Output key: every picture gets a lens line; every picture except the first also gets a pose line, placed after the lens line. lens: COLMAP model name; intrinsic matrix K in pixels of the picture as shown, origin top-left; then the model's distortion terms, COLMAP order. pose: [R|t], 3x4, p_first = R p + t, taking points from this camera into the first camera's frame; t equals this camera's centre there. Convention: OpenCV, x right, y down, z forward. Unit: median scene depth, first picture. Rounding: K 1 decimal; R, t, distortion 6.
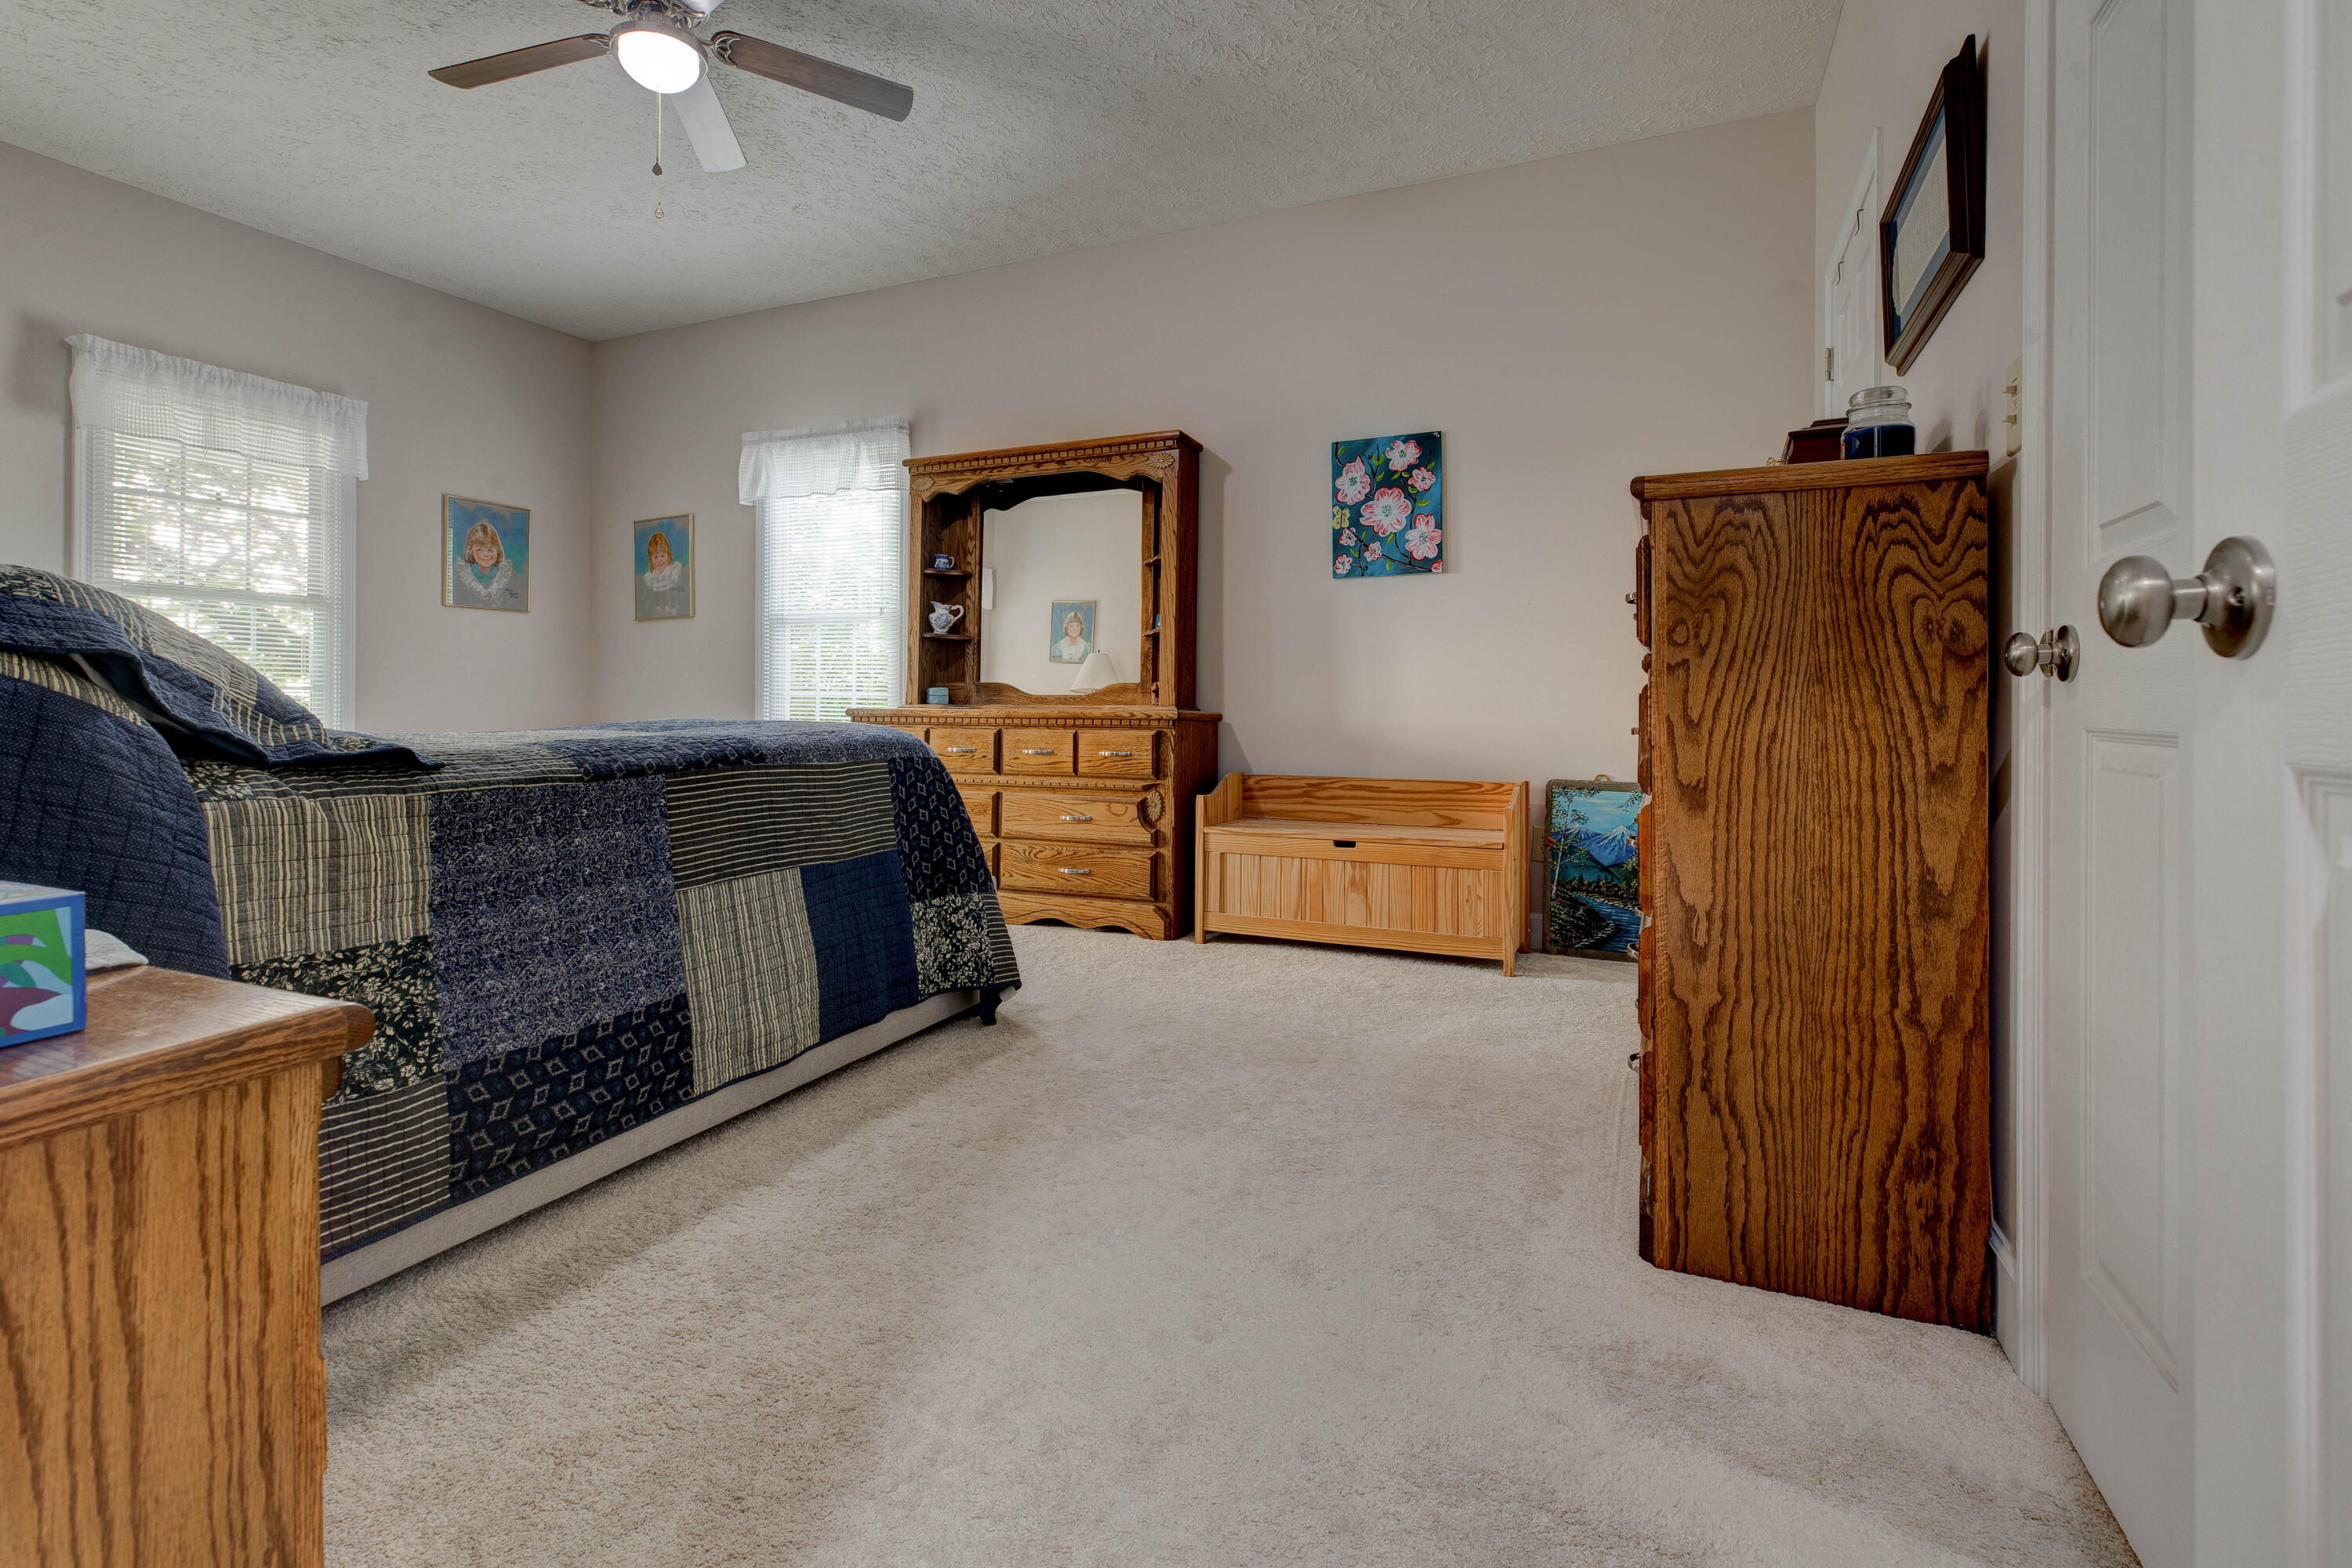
lens RADIAL K [[1175.3, 0, 1180.5], [0, 1175.3, 712.0], [0, 0, 1]] dist [-0.002428, -0.000454]
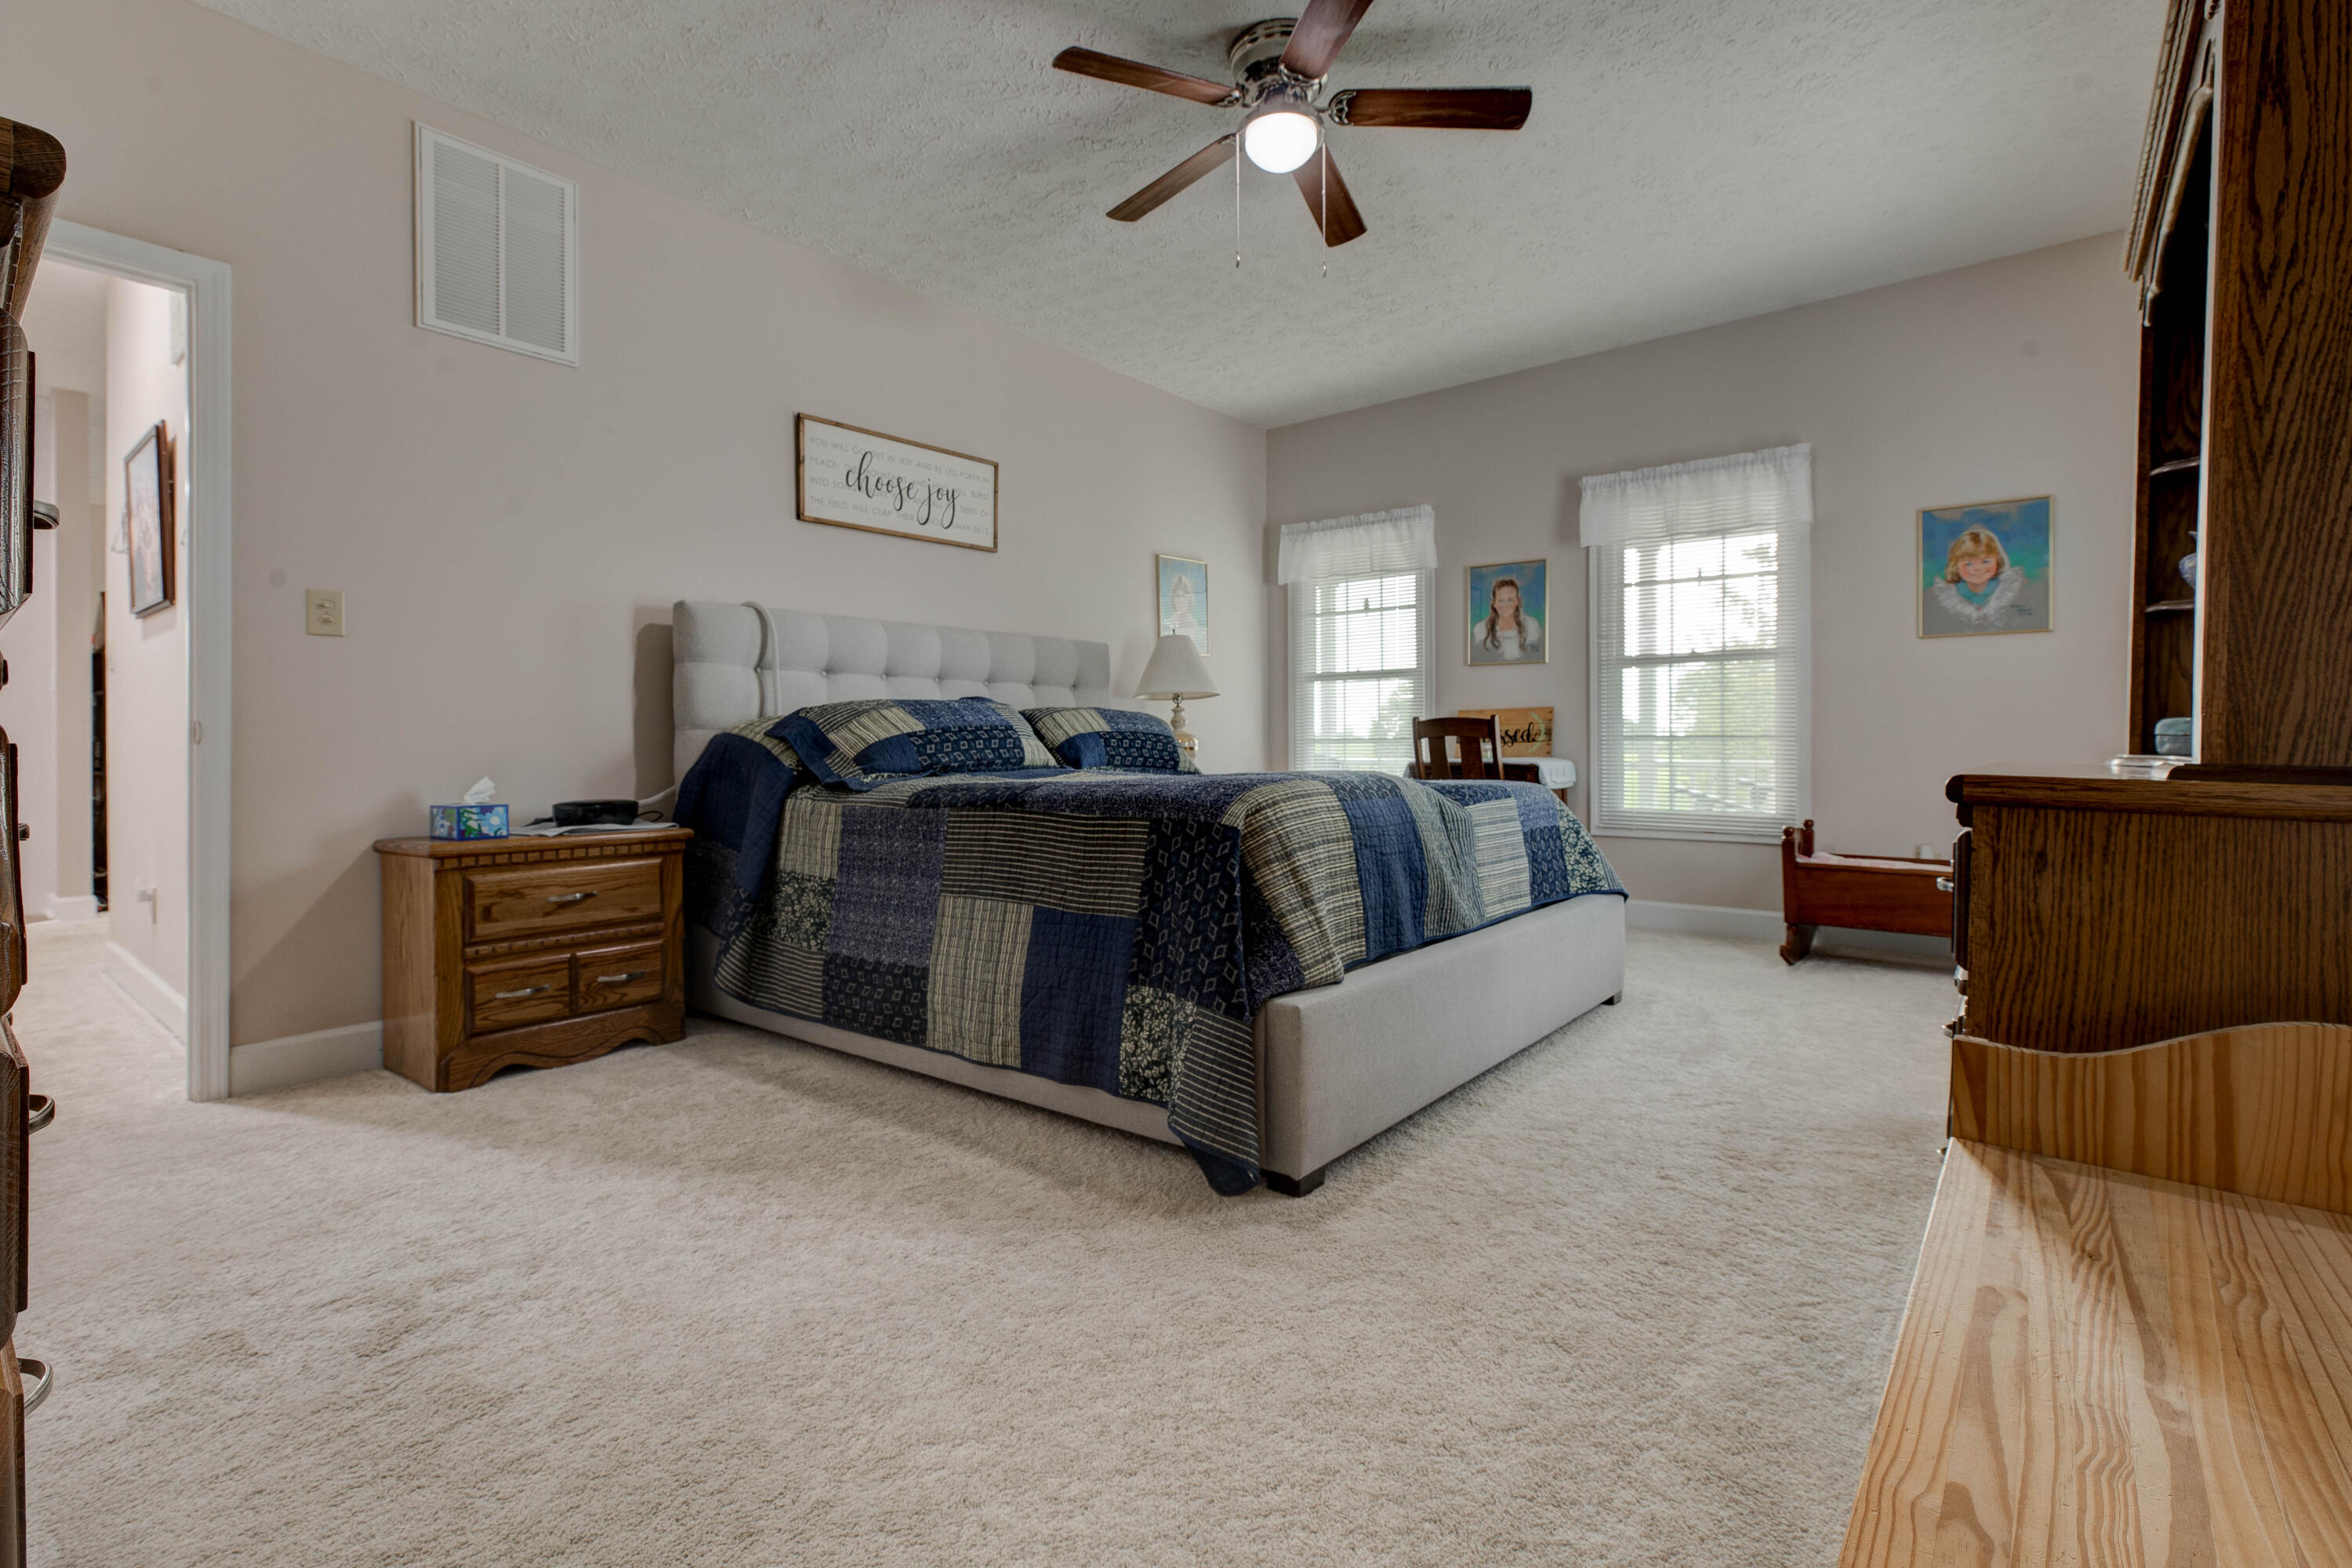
lens RADIAL K [[1078.7, 0, 1171.5], [0, 1078.7, 752.6], [0, 0, 1]] dist [-0.000416, -0.000077]
pose [[-0.293254, 0.003257, -0.956029, 0.519898], [-0.003149, 0.999985, 0.004372, -0.013374], [0.956029, 0.004293, -0.293239, 1.227925]]
